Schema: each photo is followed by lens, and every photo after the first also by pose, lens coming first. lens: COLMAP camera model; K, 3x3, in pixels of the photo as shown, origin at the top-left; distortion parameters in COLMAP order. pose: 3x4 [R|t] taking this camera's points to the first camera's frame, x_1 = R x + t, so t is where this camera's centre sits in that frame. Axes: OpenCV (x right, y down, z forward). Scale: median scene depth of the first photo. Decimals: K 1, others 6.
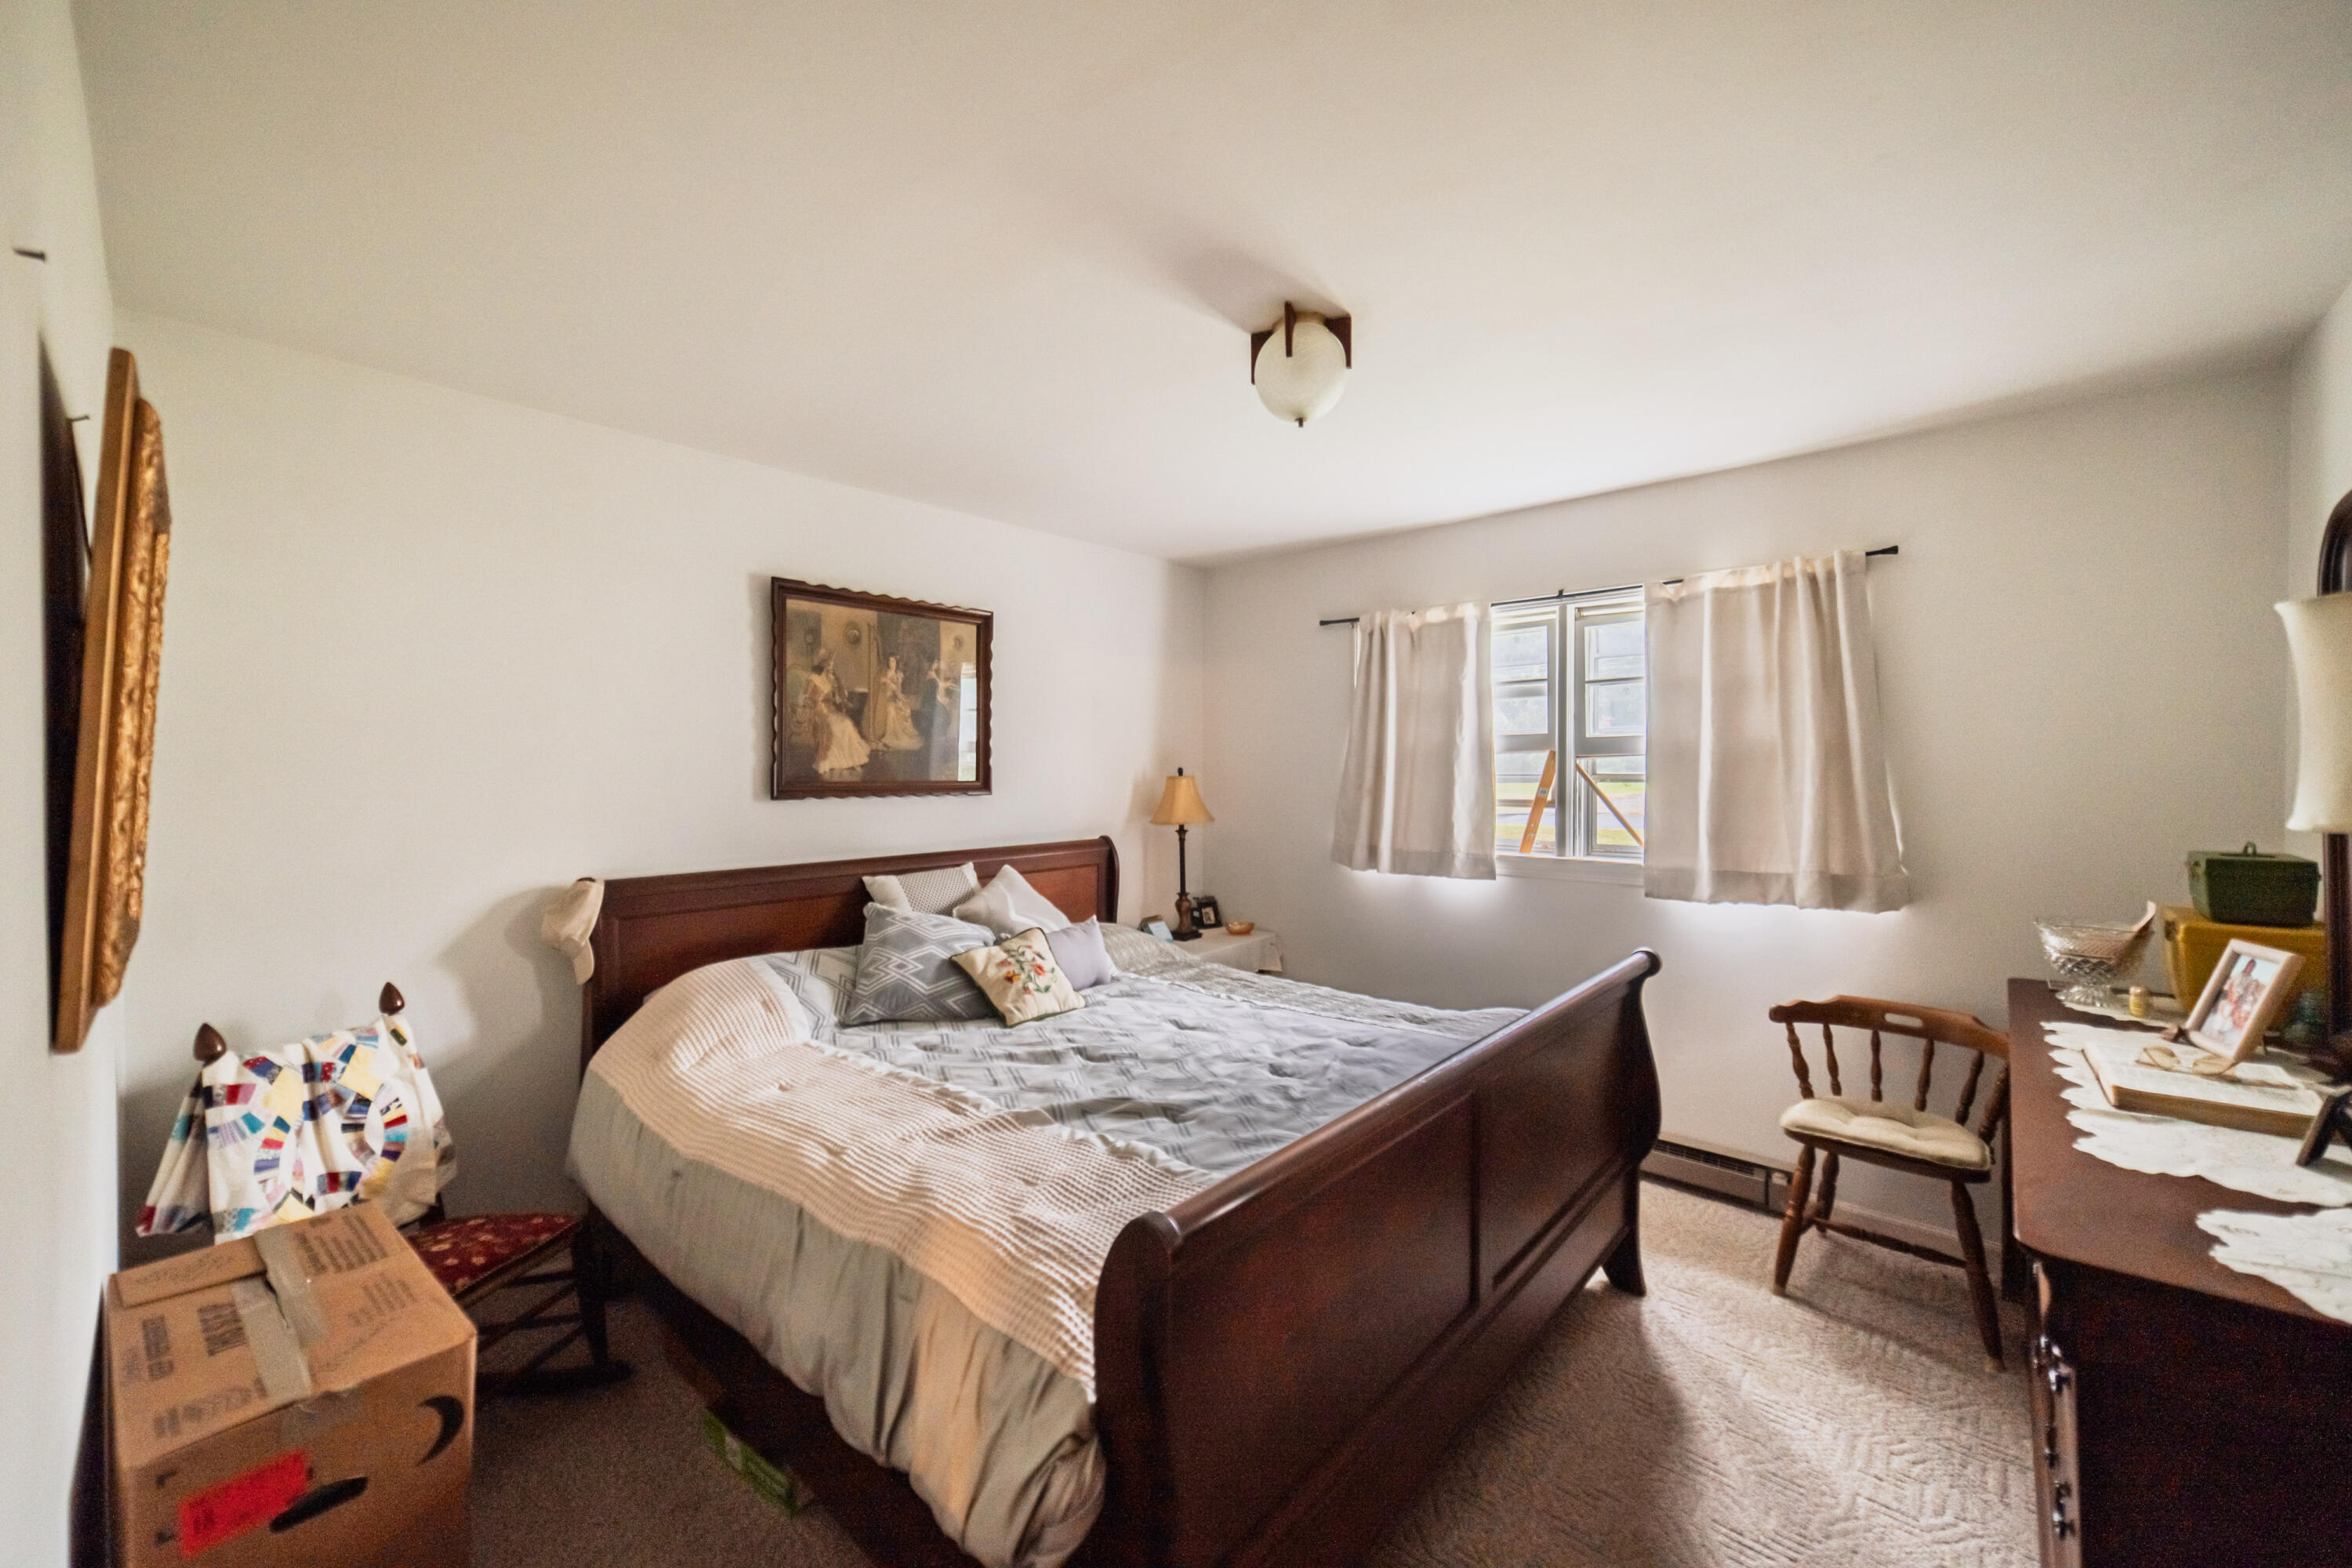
lens RADIAL K [[926.5, 0, 1189.3], [0, 926.5, 772.9], [0, 0, 1]] dist [0.000150, -0.000012]
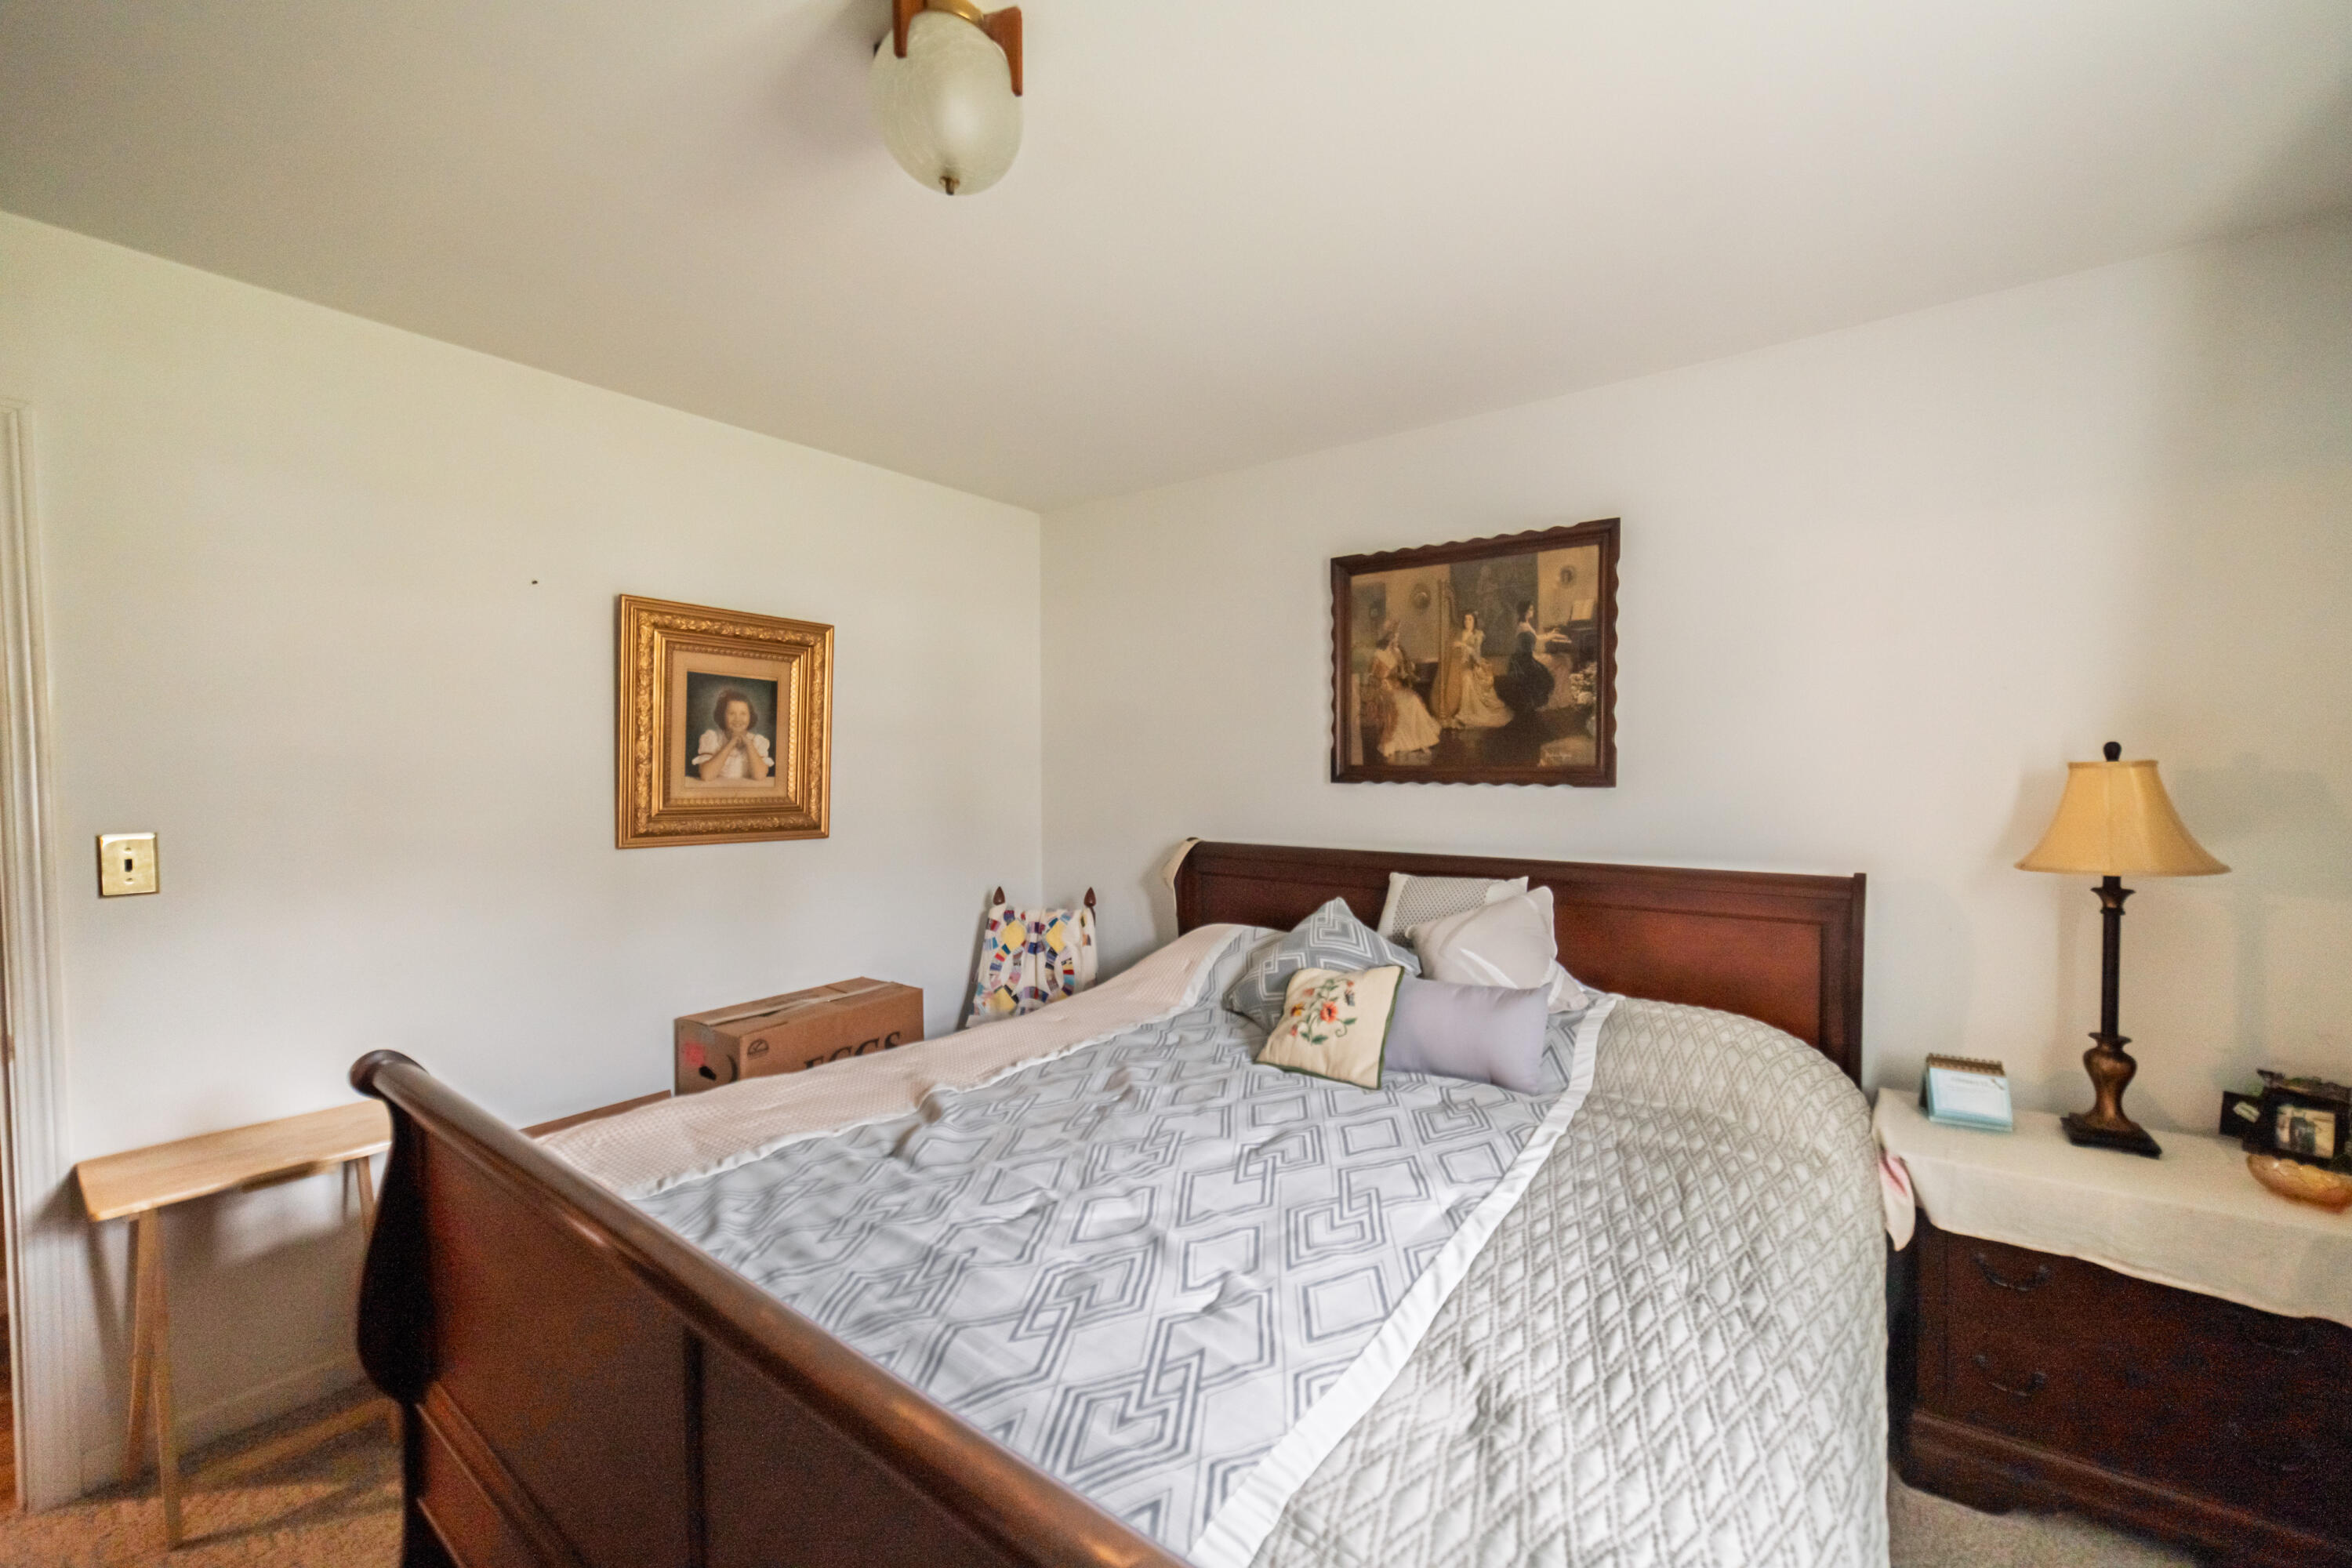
lens RADIAL K [[921.7, 0, 1194.6], [0, 921.7, 787.4], [0, 0, 1]] dist [0.000399, 0.000087]
pose [[0.079074, 0.025637, -0.996539, 0.498177], [-0.005463, 0.999665, 0.025284, 0.009119], [0.996854, 0.003445, 0.079188, 0.724907]]
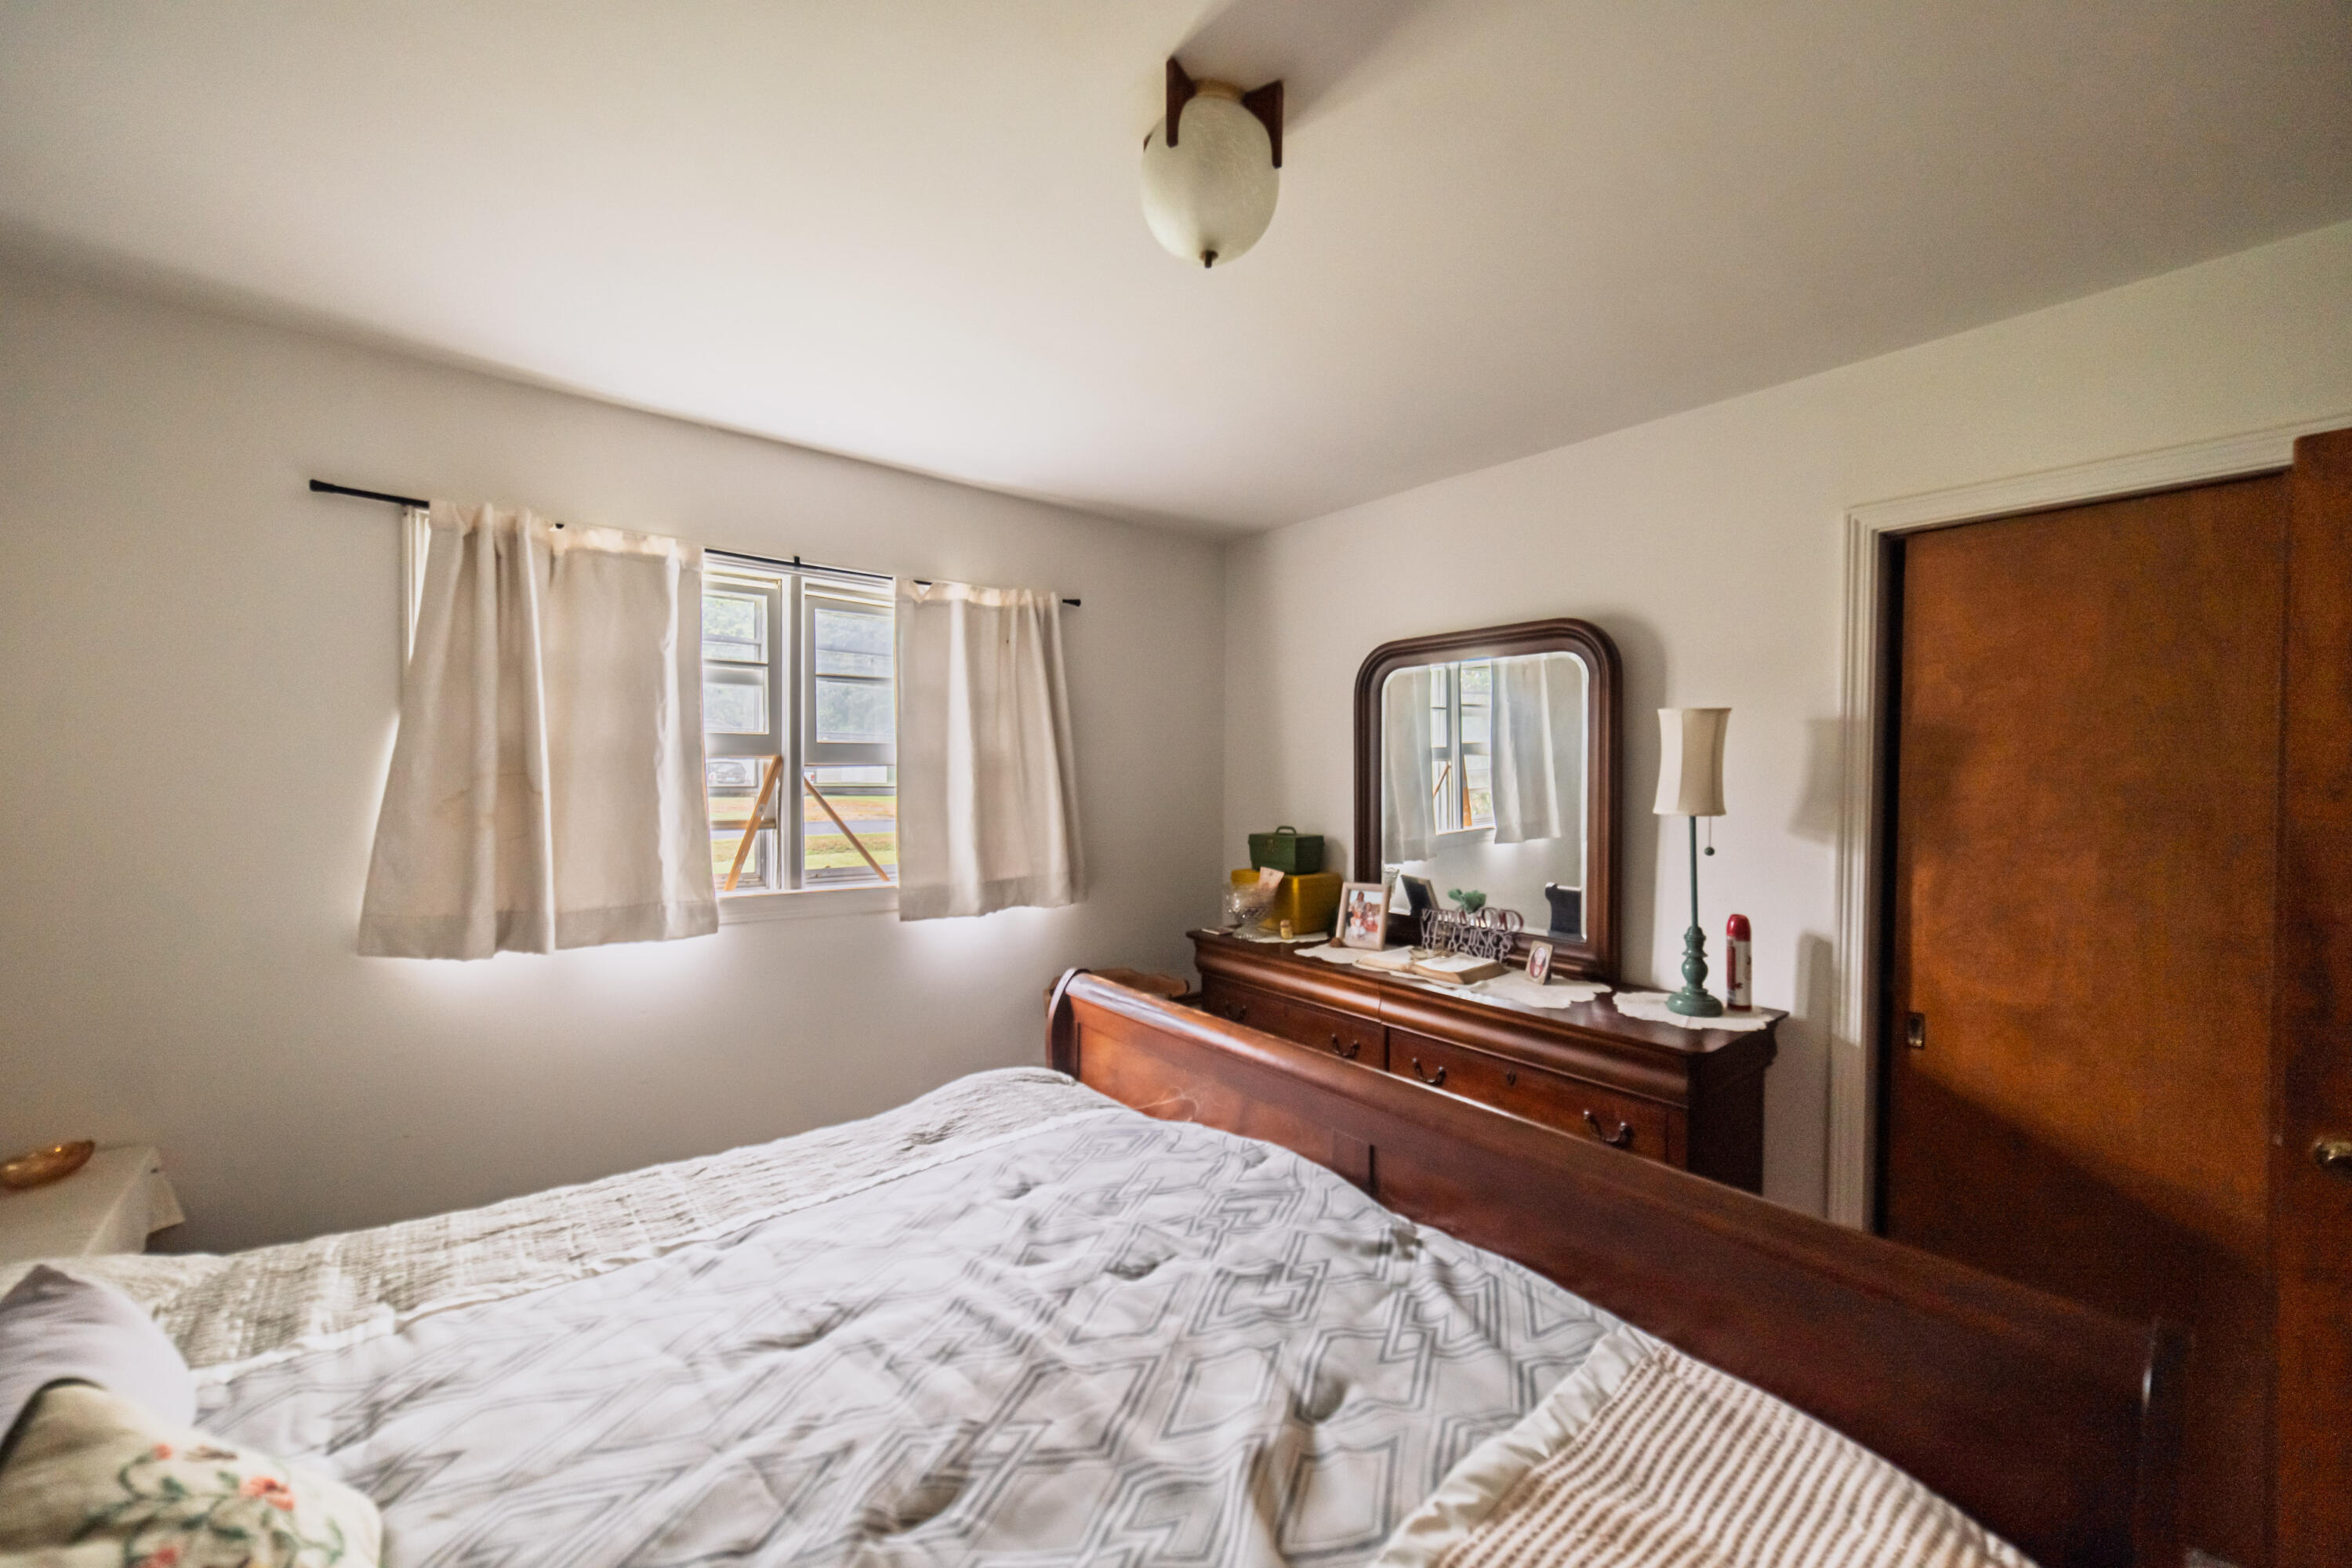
lens RADIAL K [[893.3, 0, 1169.3], [0, 893.3, 788.4], [0, 0, 1]] dist [-0.001435, -0.000141]
pose [[0.162011, -0.005774, 0.986772, -0.333972], [-0.004196, 0.999970, 0.006540, -0.003666], [-0.986780, -0.005201, 0.161981, 0.601067]]
